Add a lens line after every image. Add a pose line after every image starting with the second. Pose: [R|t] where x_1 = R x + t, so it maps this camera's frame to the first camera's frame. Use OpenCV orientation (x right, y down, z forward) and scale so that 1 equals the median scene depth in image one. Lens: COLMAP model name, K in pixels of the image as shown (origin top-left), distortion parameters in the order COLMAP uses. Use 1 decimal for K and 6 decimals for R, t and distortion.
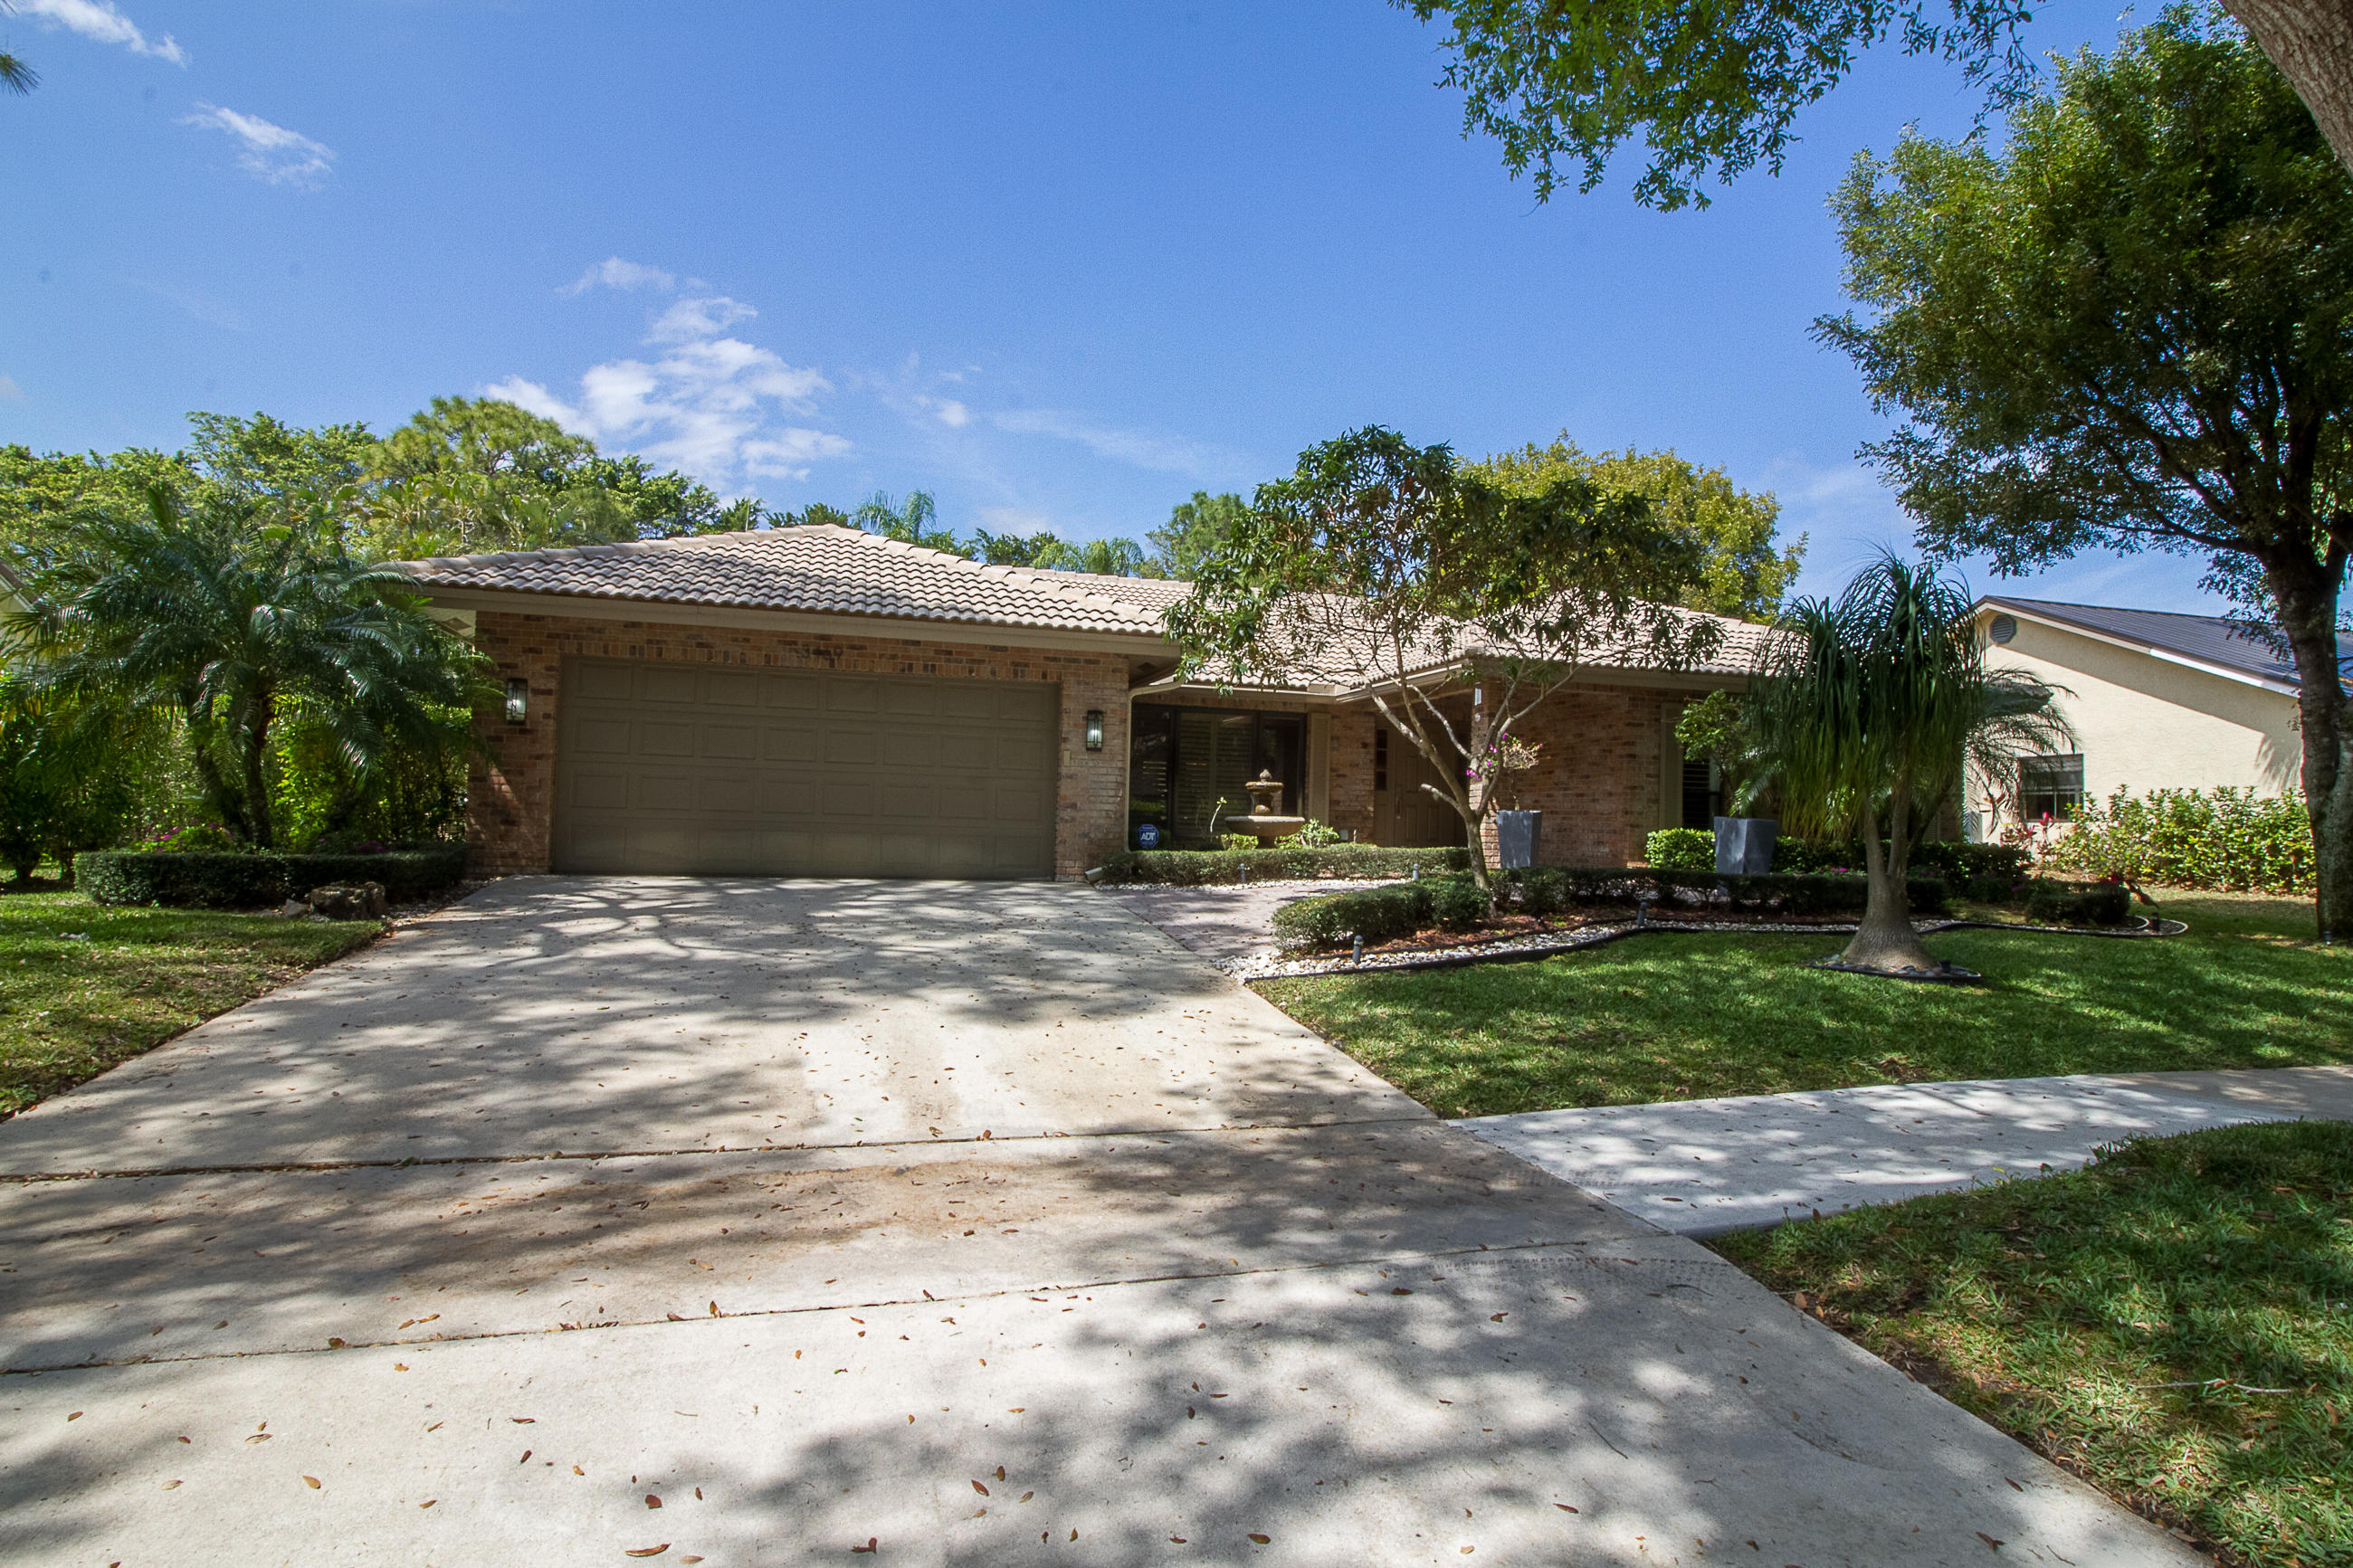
lens RADIAL K [[1197.6, 0, 1176.5], [0, 1197.6, 827.5], [0, 0, 1]] dist [0.012701, 0.000241]
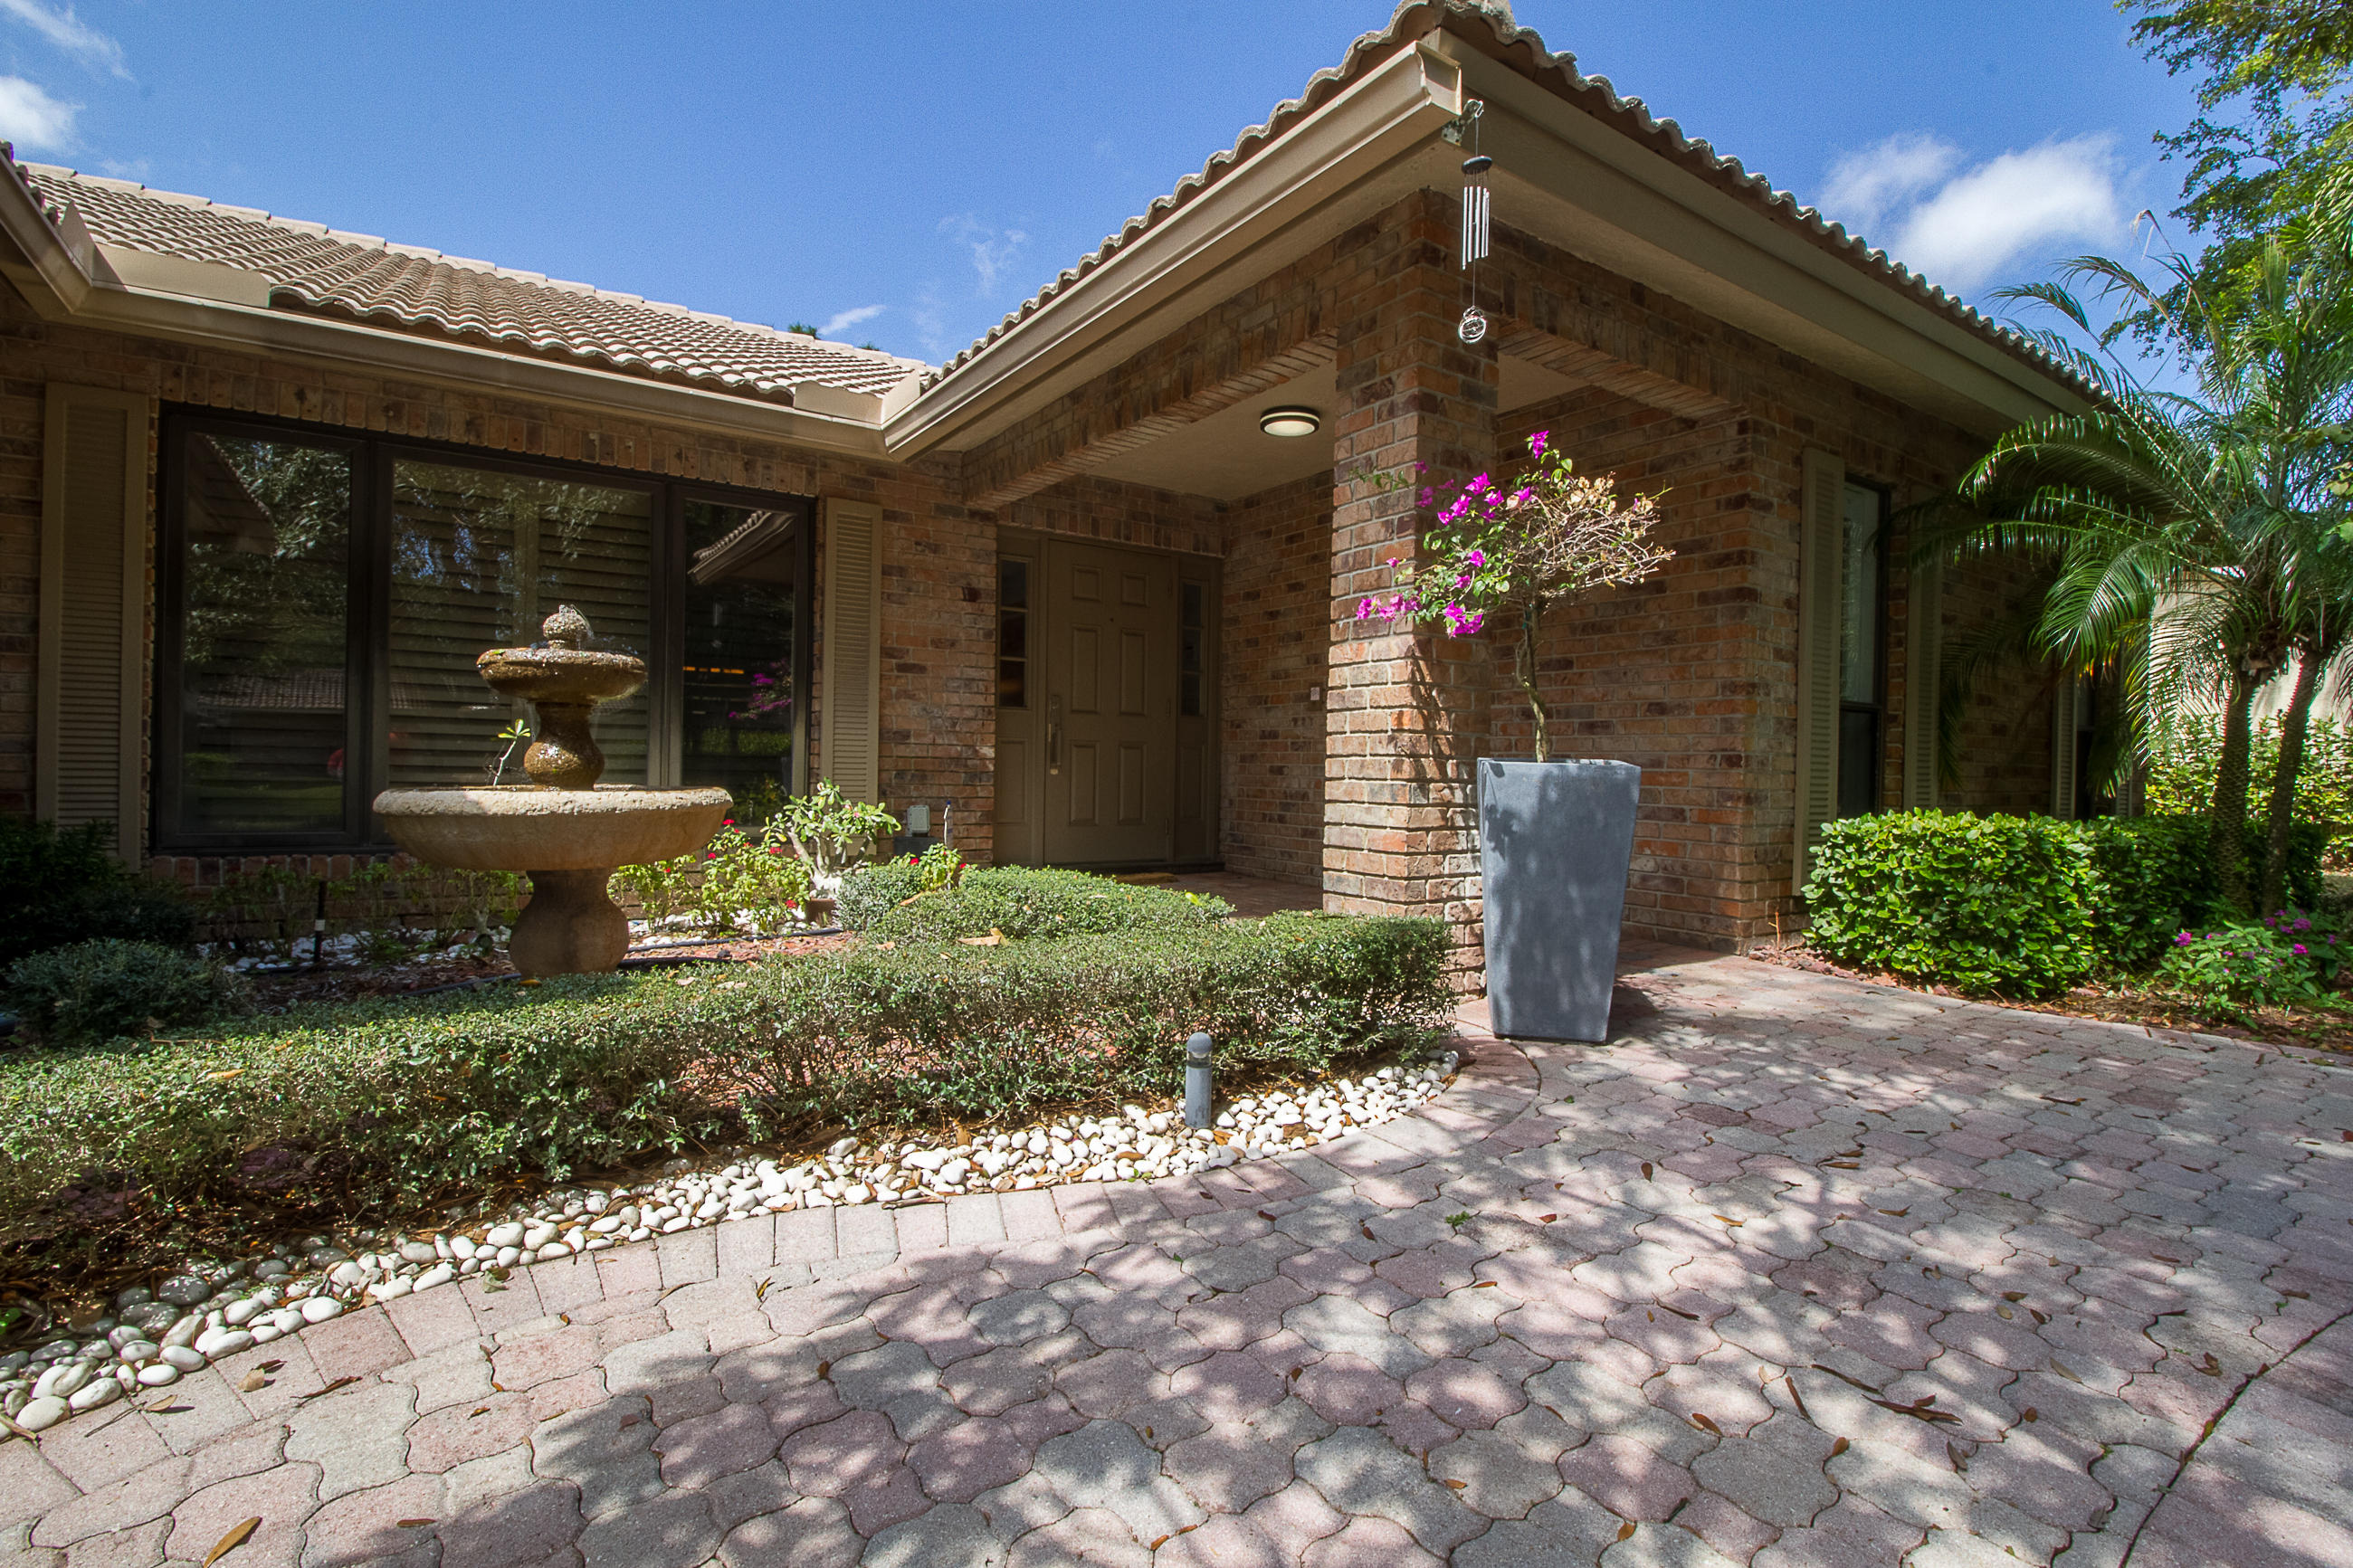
lens RADIAL K [[1099.5, 0, 1180.6], [0, 1099.5, 782.3], [0, 0, 1]] dist [-0.003383, -0.008472]
pose [[0.947161, -0.014815, 0.320417, 0.142761], [0.010165, 0.999817, 0.016179, -0.014759], [-0.320598, -0.012067, 0.947138, 0.856366]]
